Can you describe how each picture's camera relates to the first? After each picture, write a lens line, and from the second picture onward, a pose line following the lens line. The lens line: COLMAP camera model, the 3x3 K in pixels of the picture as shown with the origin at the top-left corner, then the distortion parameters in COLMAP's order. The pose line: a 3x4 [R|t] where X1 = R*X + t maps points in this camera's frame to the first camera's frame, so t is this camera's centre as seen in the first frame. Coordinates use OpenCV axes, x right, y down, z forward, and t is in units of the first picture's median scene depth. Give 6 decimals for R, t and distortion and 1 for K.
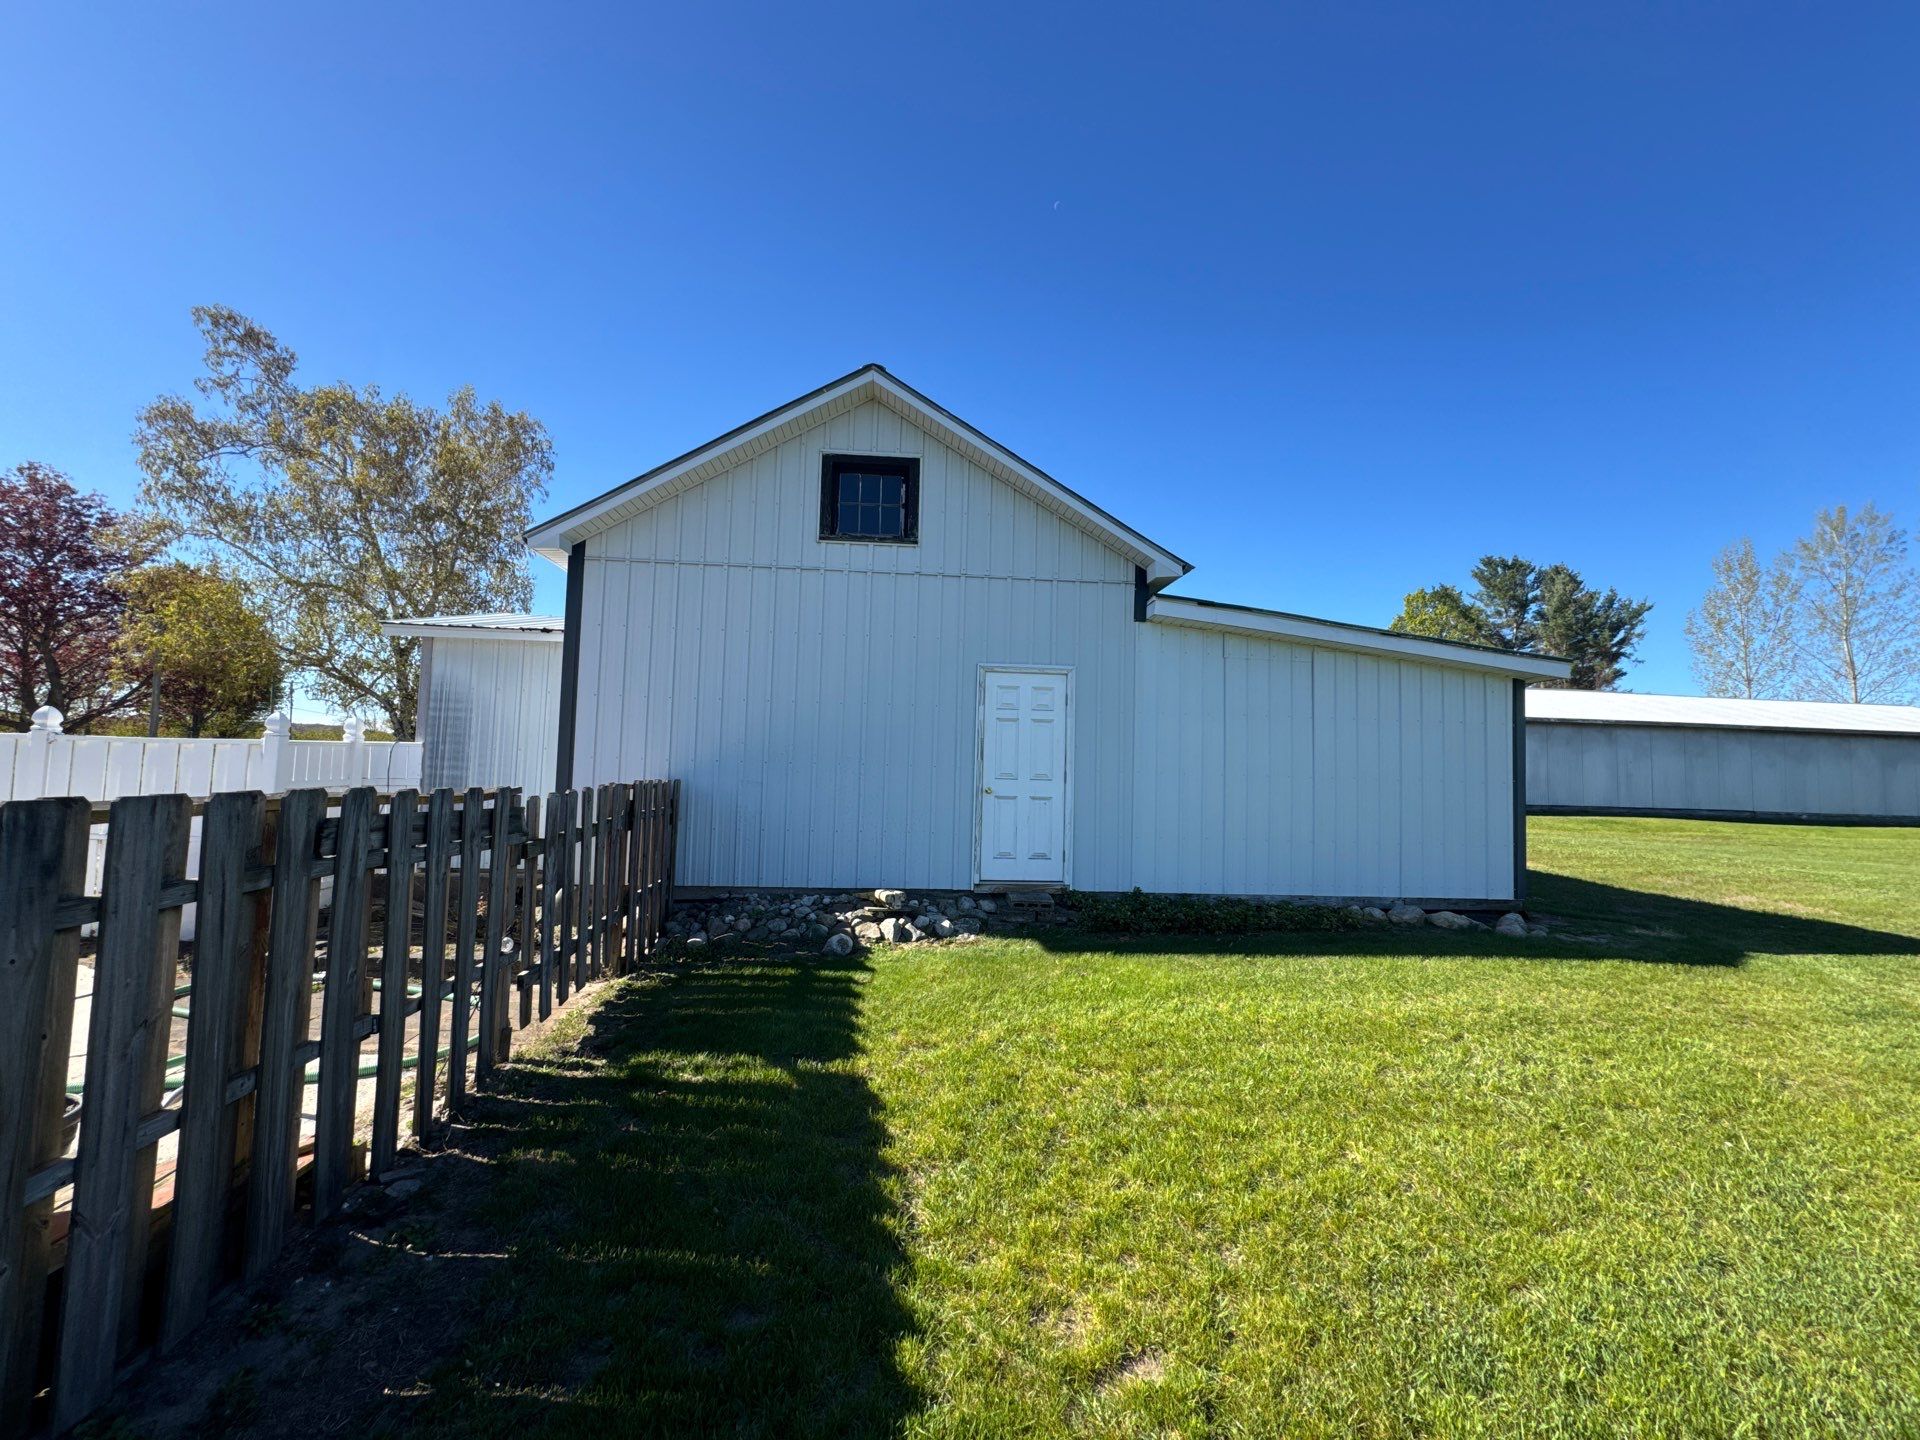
lens RADIAL K [[766.7, 0, 960.0], [0, 766.7, 720.0], [0, 0, 1]] dist [-0.001388, -0.000271]
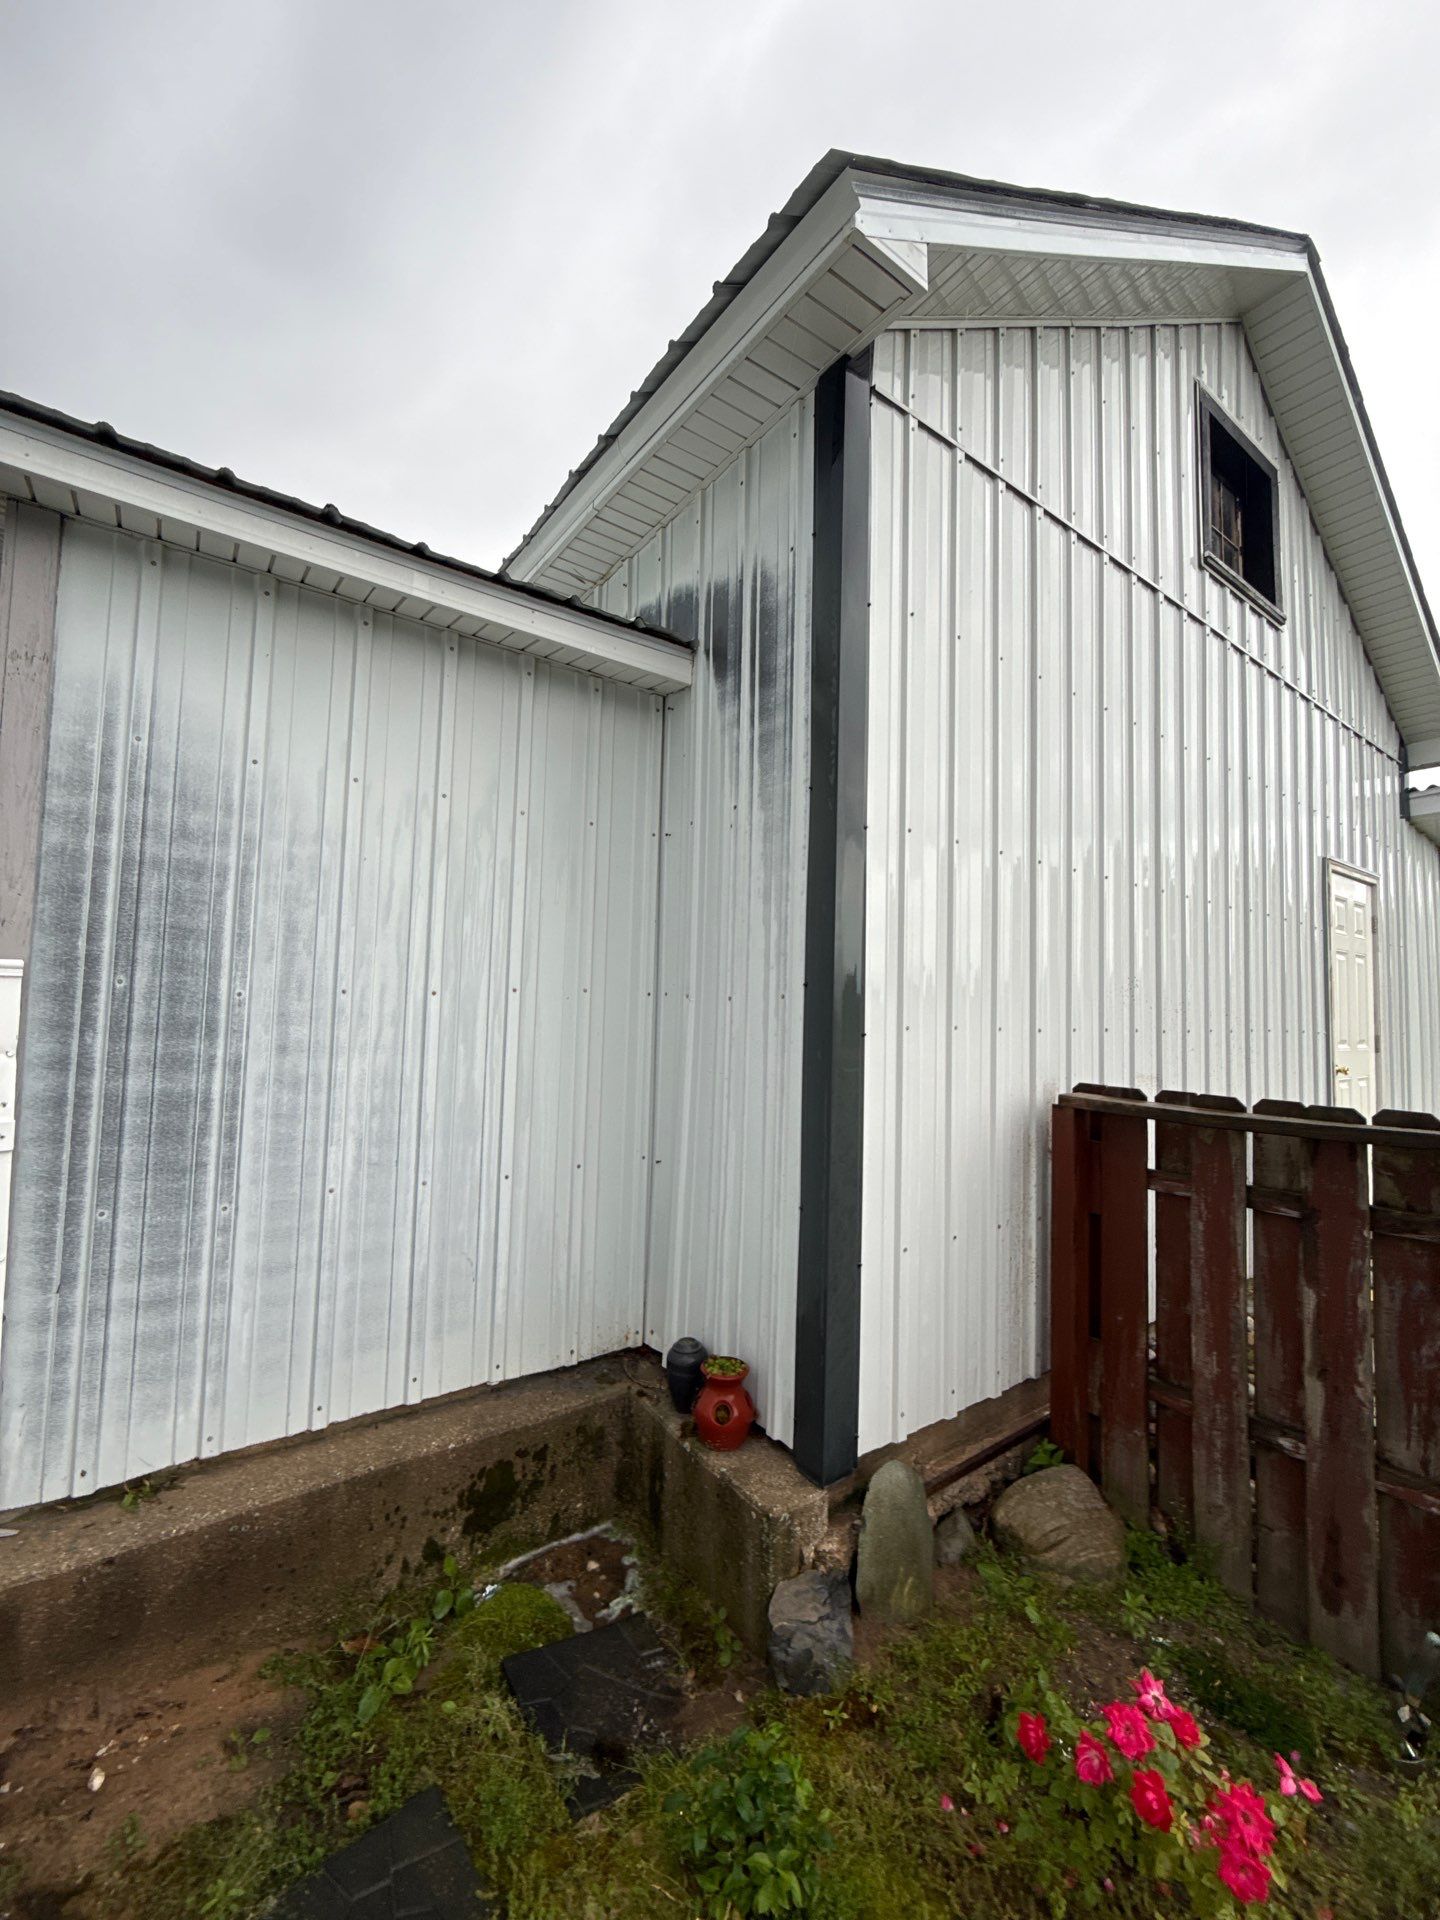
lens RADIAL K [[766.7, 0, 720.0], [0, 766.7, 960.0], [0, 0, 1]] dist [-0.001388, -0.000271]
pose [[0.844856, 0.027783, 0.534272, -0.641887], [-0.035309, 0.999369, 0.003866, 0.021198], [-0.533828, -0.022131, 0.845304, 0.691079]]
